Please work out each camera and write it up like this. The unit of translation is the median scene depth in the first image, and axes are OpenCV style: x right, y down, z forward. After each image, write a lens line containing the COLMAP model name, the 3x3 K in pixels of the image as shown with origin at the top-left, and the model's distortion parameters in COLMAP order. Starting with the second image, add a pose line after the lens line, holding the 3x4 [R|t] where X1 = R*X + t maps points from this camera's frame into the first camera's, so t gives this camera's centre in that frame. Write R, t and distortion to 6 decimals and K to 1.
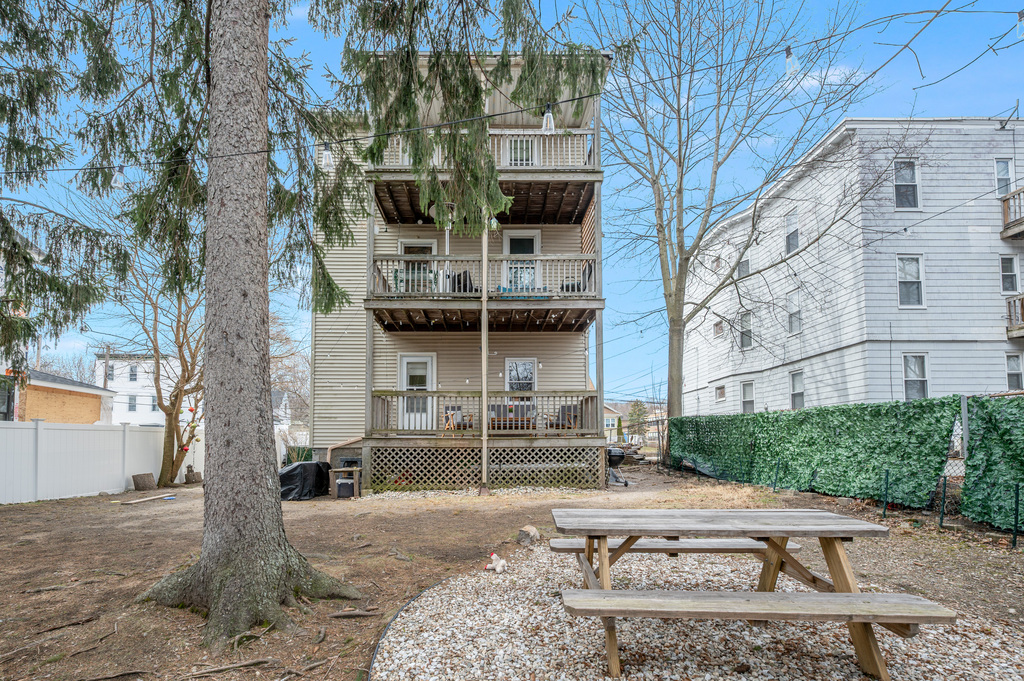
lens RADIAL K [[458.0, 0, 510.8], [0, 458.0, 434.0], [0, 0, 1]] dist [0.009484, 0.000186]
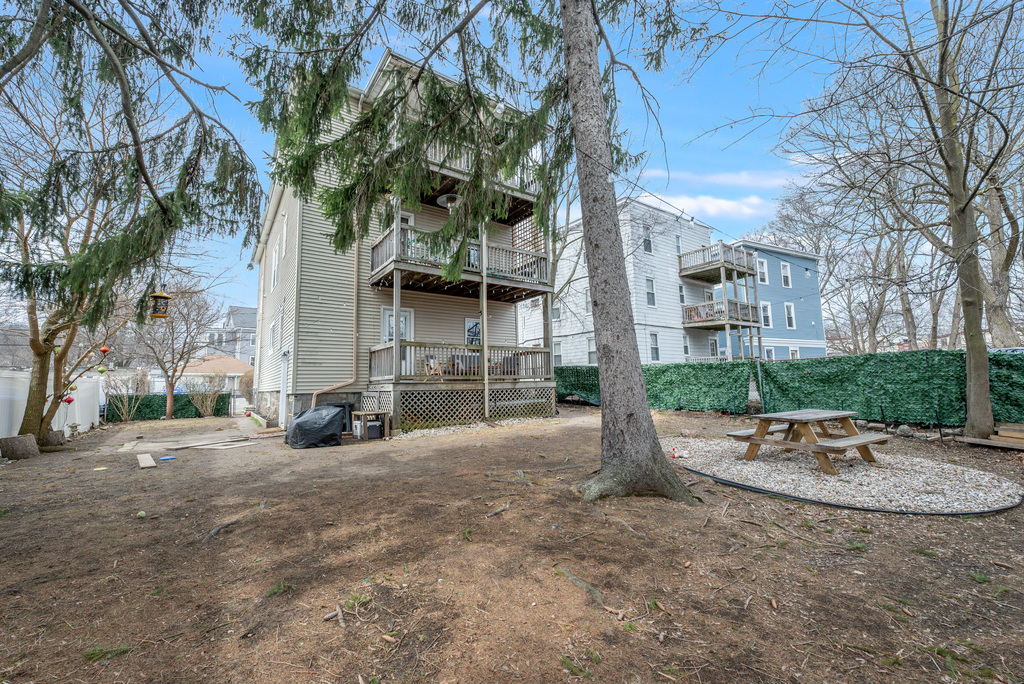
lens RADIAL K [[418.7, 0, 509.7], [0, 418.7, 346.2], [0, 0, 1]] dist [-0.001155, -0.000093]
pose [[0.817112, 0.039518, 0.575123, -0.670444], [0.004222, 0.997211, -0.074520, -0.003323], [-0.576463, 0.063320, 0.814666, 0.005544]]
